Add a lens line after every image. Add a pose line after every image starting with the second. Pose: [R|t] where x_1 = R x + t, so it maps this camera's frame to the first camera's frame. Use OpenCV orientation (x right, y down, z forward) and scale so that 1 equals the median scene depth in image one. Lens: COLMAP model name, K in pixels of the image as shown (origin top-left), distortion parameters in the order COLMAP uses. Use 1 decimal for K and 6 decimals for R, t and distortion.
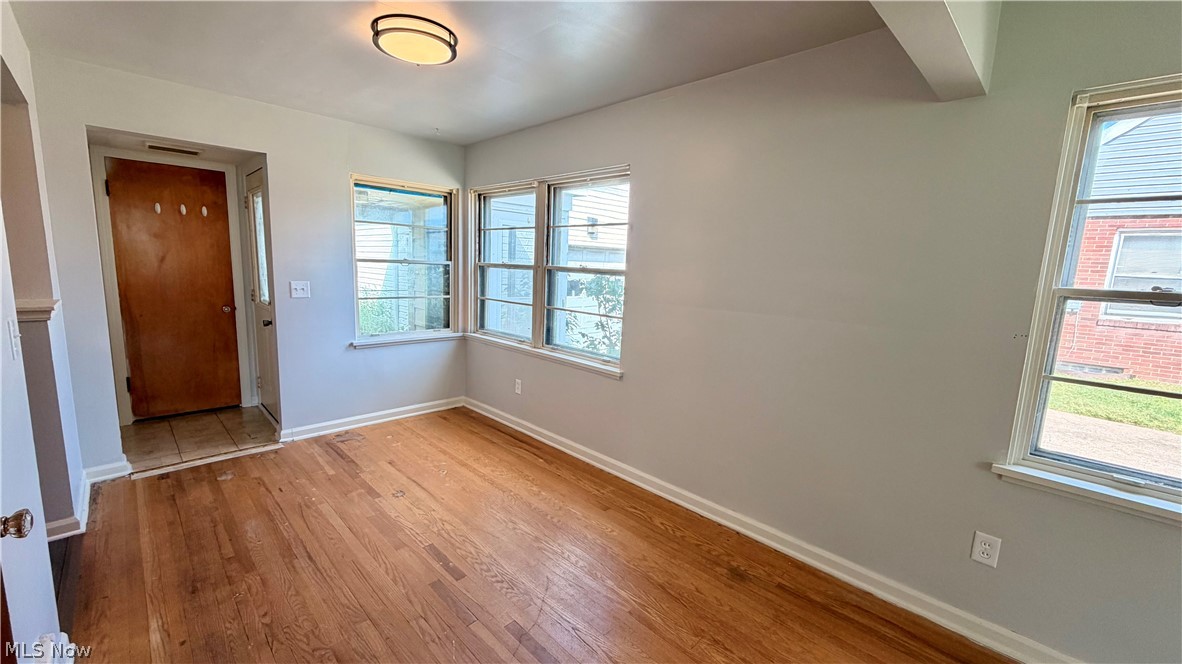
lens RADIAL K [[470.4, 0, 589.1], [0, 470.4, 333.5], [0, 0, 1]] dist [-0.000050, -0.000176]
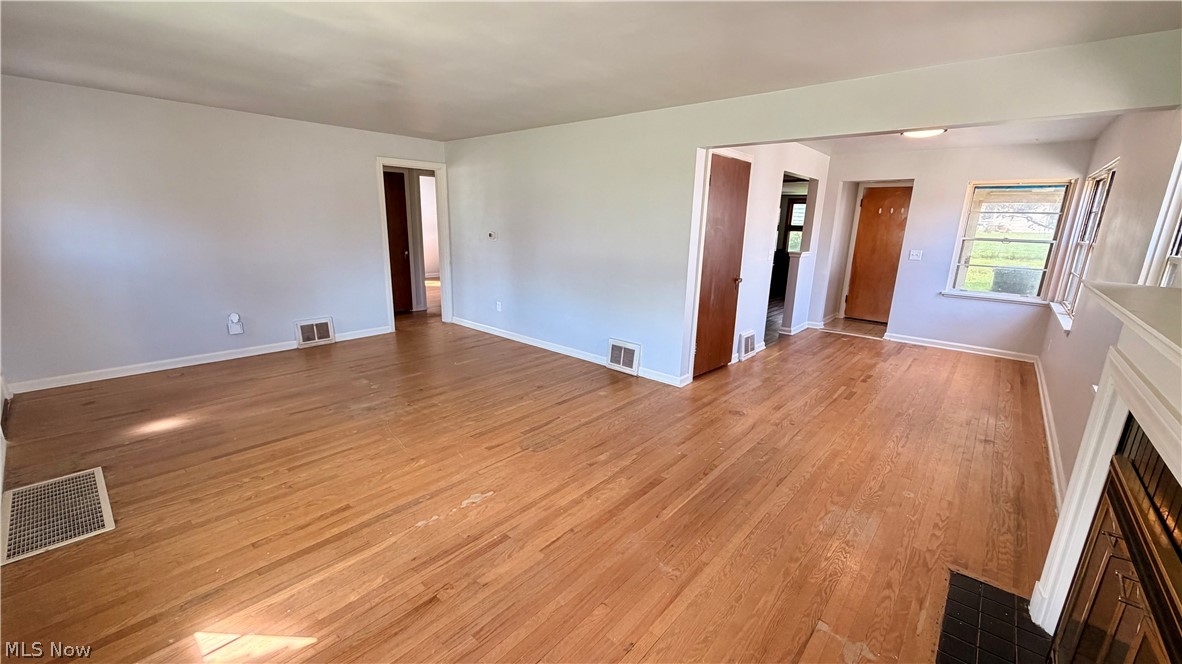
lens RADIAL K [[470.4, 0, 589.1], [0, 470.4, 333.5], [0, 0, 1]] dist [-0.000050, -0.000176]
pose [[0.069318, 0.201814, -0.976968, 1.025809], [-0.169303, 0.967497, 0.187845, 0.062103], [0.983123, 0.152382, 0.101233, -0.303199]]
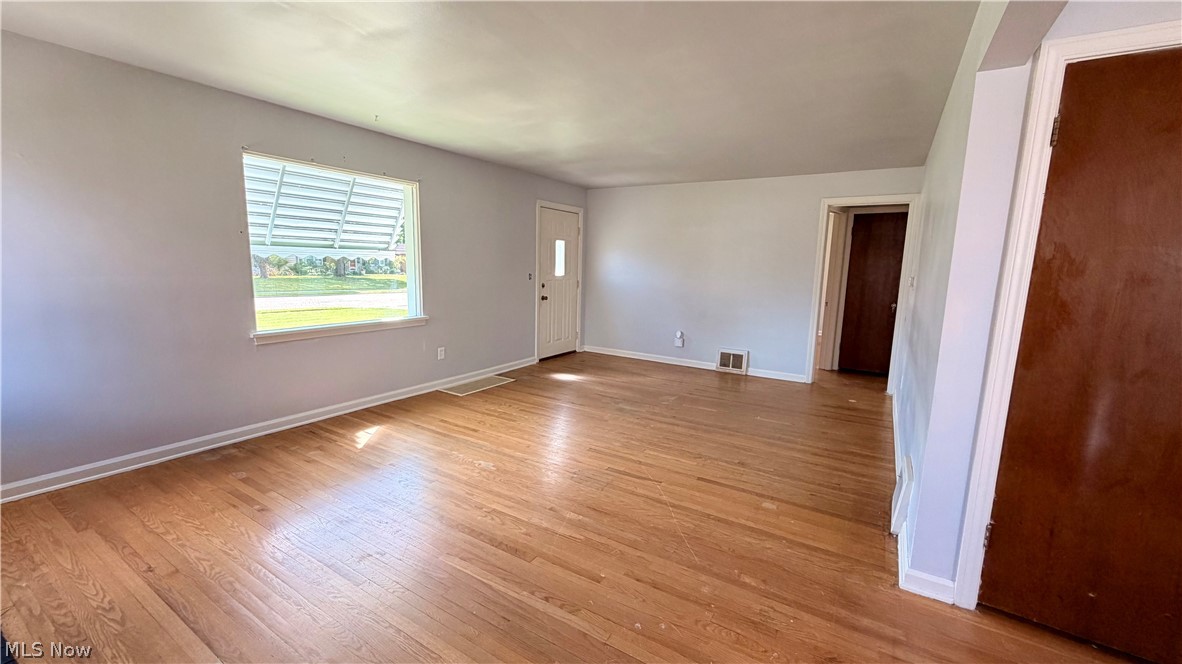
lens RADIAL K [[470.4, 0, 589.1], [0, 470.4, 333.5], [0, 0, 1]] dist [-0.000050, -0.000176]
pose [[-0.971242, -0.028256, -0.236411, 0.395030], [-0.095976, 0.955150, 0.280137, -0.031389], [0.217893, 0.294771, -0.930394, 0.426740]]
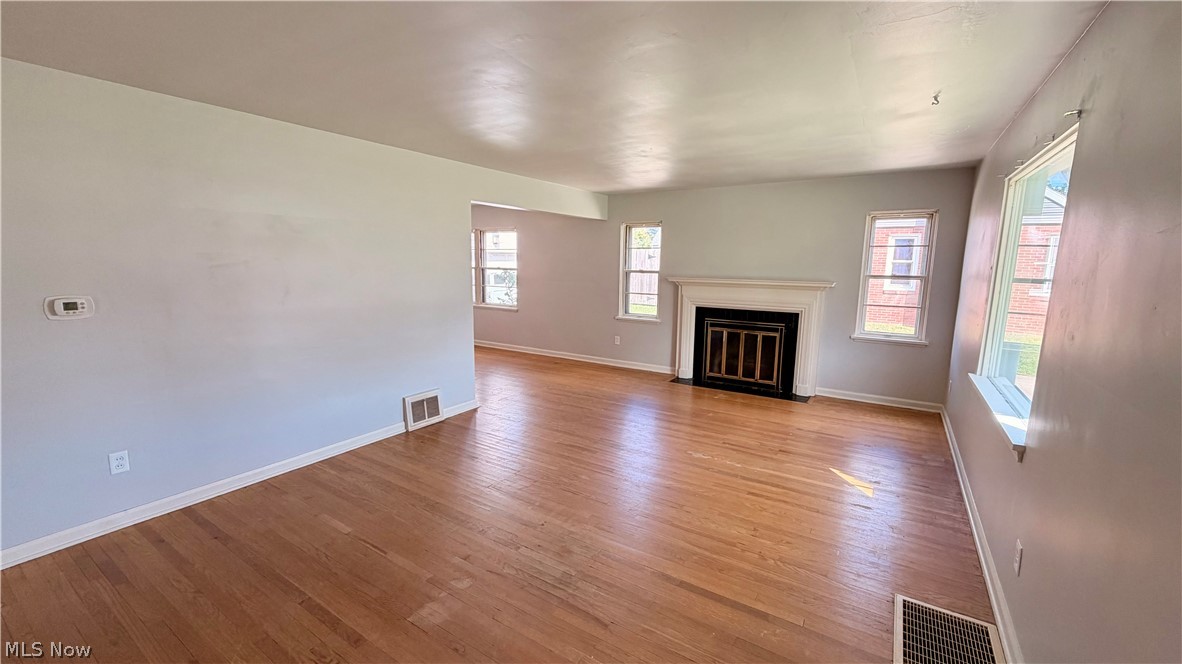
lens RADIAL K [[471.7, 0, 589.0], [0, 471.7, 334.6], [0, 0, 1]] dist [-0.001603, 0.000036]
pose [[0.976695, -0.059707, 0.206158, -0.072121], [0.056767, 0.998184, 0.020152, 0.165066], [-0.206987, -0.007979, 0.978311, -1.334629]]
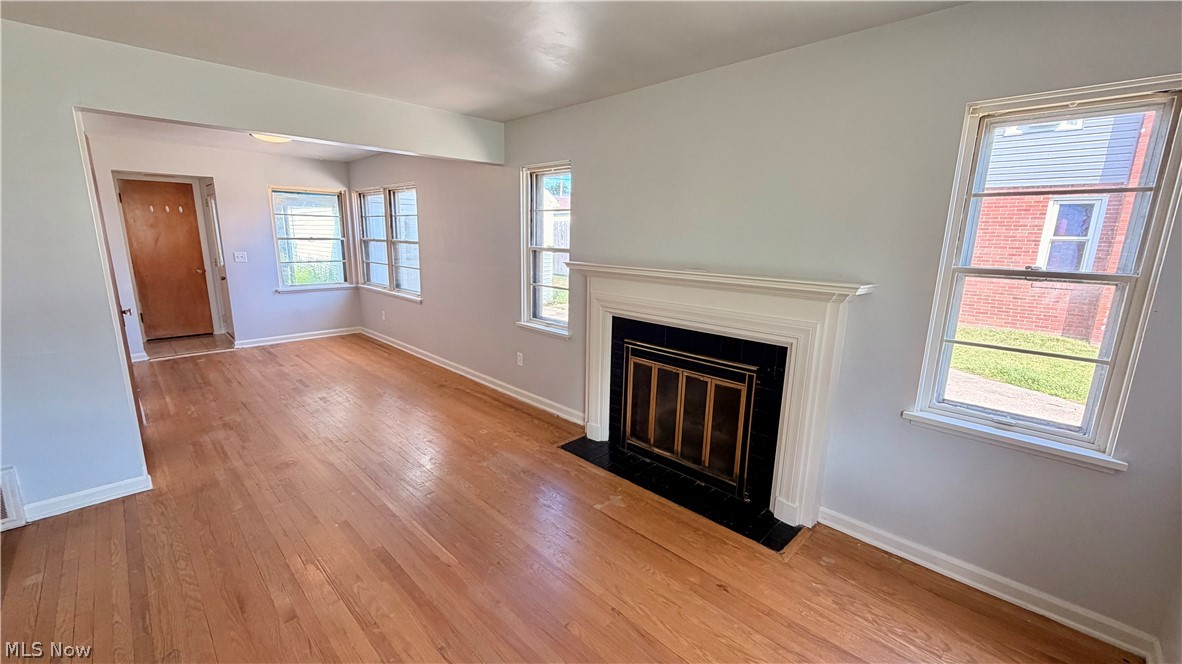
lens RADIAL K [[470.4, 0, 589.1], [0, 470.4, 333.5], [0, 0, 1]] dist [-0.000050, -0.000176]
pose [[0.999787, -0.020197, 0.004142, 0.604260], [0.019899, 0.997854, 0.062377, 0.096591], [-0.005393, -0.062282, 0.998044, -0.684568]]
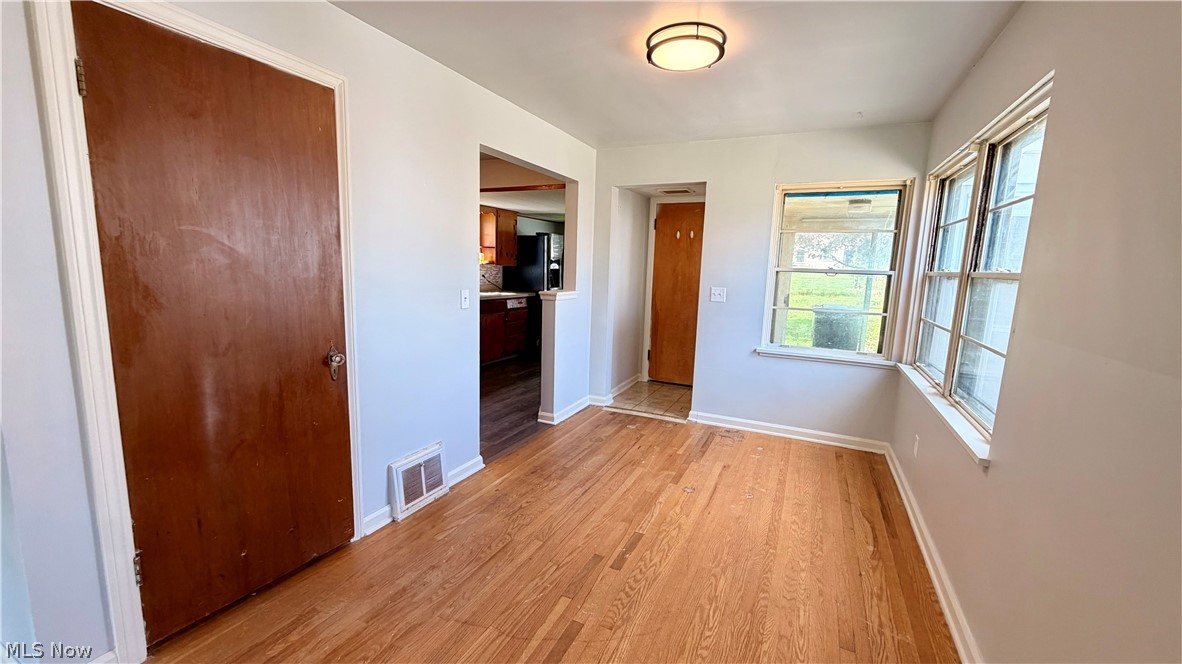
lens RADIAL K [[470.4, 0, 589.1], [0, 470.4, 333.5], [0, 0, 1]] dist [-0.000050, -0.000176]
pose [[0.334156, 0.110923, -0.935968, 0.358110], [-0.156254, 0.985829, 0.061046, -0.020492], [0.929475, 0.125850, 0.346753, 0.313589]]
